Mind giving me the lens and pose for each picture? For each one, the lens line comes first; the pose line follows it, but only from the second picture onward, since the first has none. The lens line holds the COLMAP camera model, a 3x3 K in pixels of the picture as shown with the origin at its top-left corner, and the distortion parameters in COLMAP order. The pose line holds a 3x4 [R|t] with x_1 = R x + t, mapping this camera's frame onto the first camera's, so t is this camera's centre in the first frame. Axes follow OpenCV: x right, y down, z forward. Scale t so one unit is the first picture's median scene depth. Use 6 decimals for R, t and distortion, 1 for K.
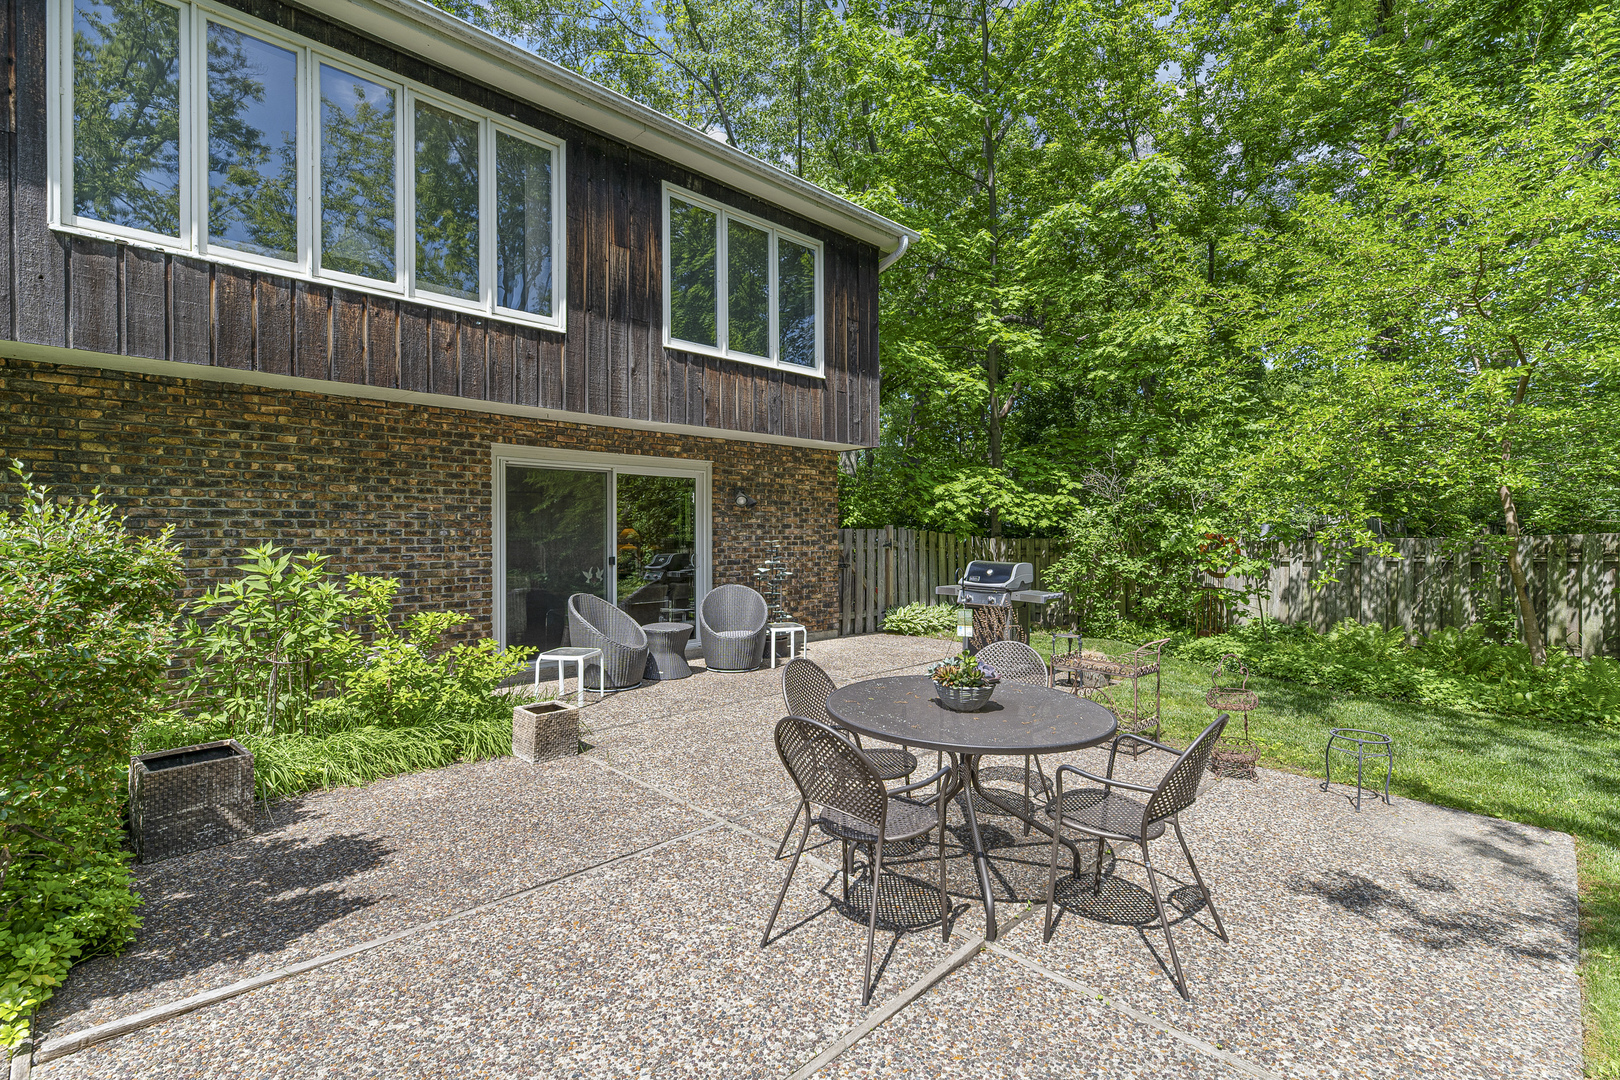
lens RADIAL K [[740.7, 0, 831.6], [0, 740.7, 534.8], [0, 0, 1]] dist [0.005340, 0.000186]
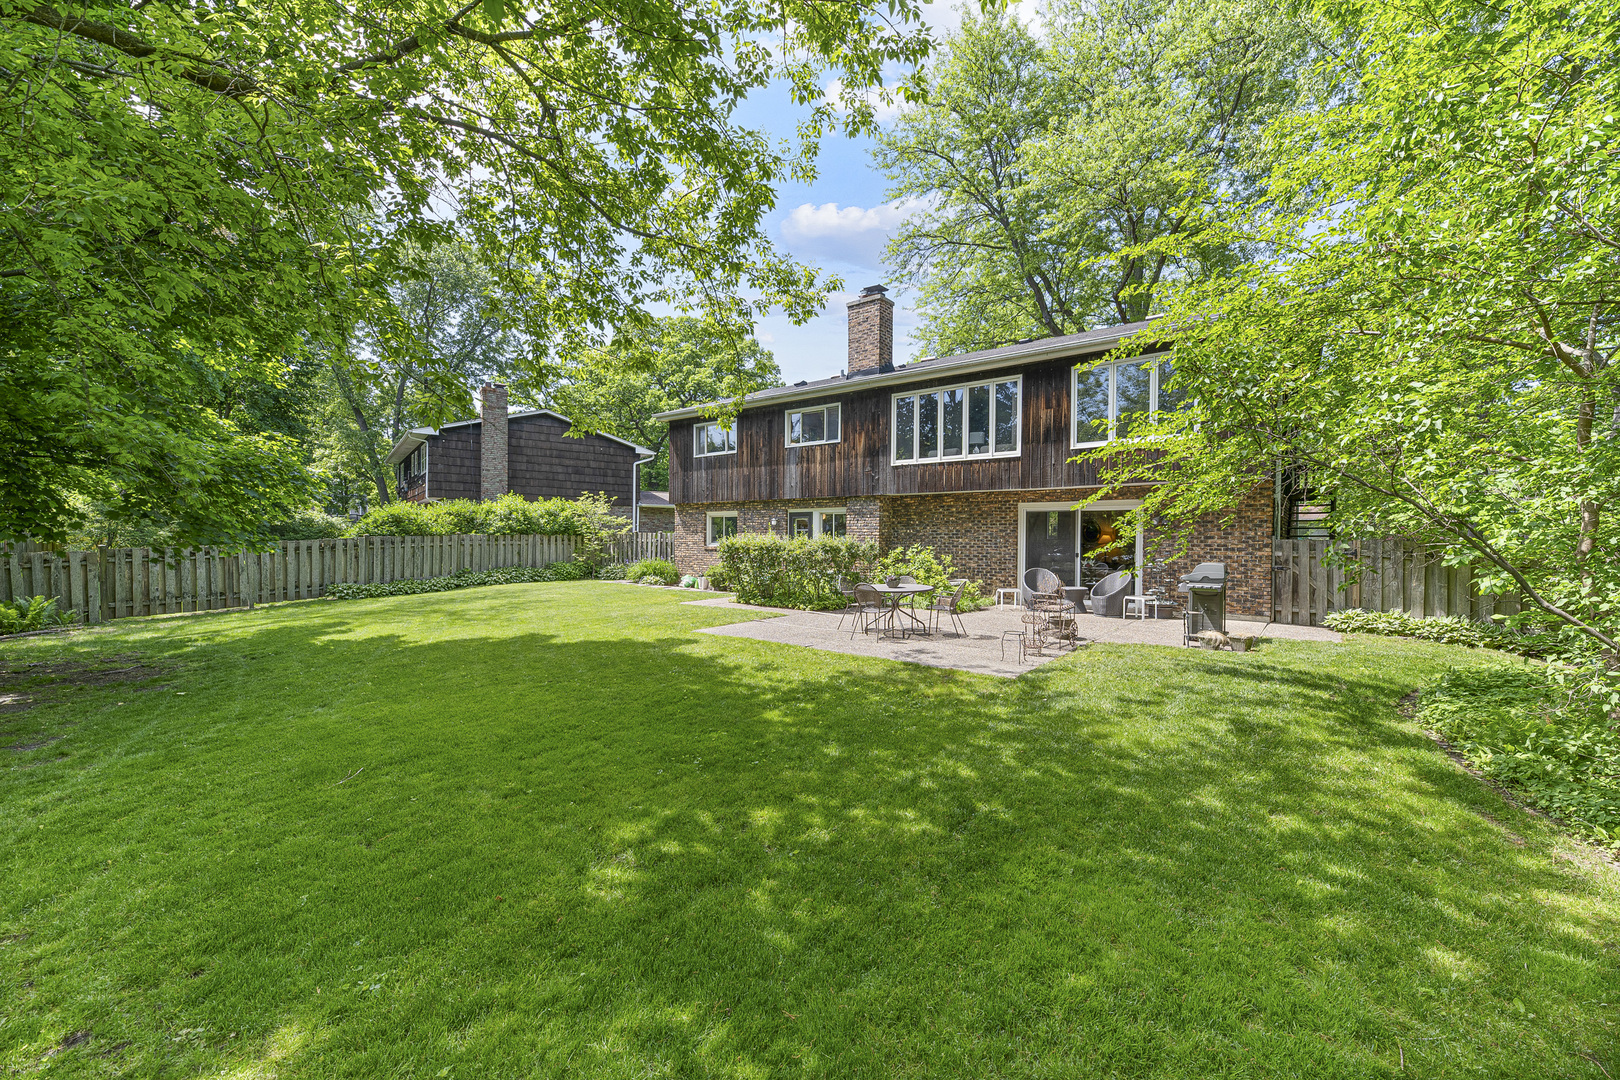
lens RADIAL K [[660.7, 0, 810.0], [0, 660.7, 540.0], [0, 0, 1]] dist [0.016444, -0.009084]
pose [[0.098479, 0.004374, -0.995130, 1.610961], [-0.008309, 0.999959, 0.003573, -0.006869], [0.995104, 0.007917, 0.098511, 0.123217]]
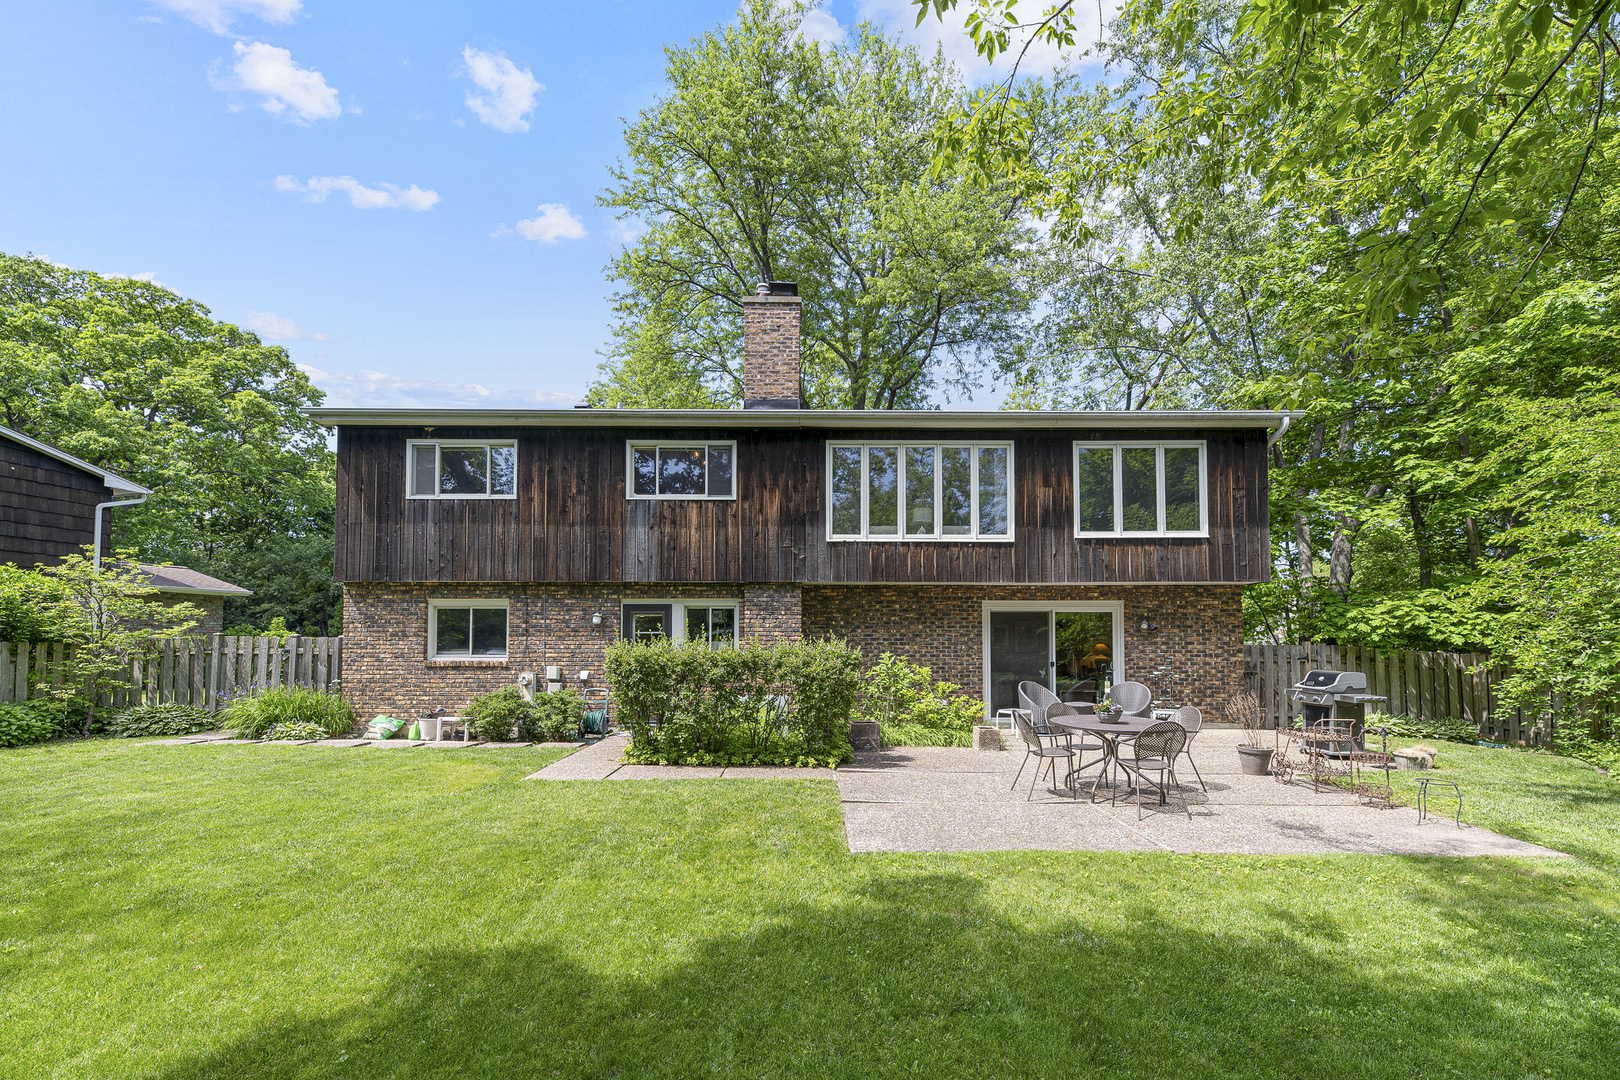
lens RADIAL K [[689.6, 0, 807.4], [0, 689.6, 616.0], [0, 0, 1]] dist [0.002676, 0.000216]
pose [[0.701631, -0.028821, -0.711957, 0.496683], [-0.003565, 0.999027, -0.043956, -0.003910], [0.712531, 0.033379, 0.700846, -0.575950]]
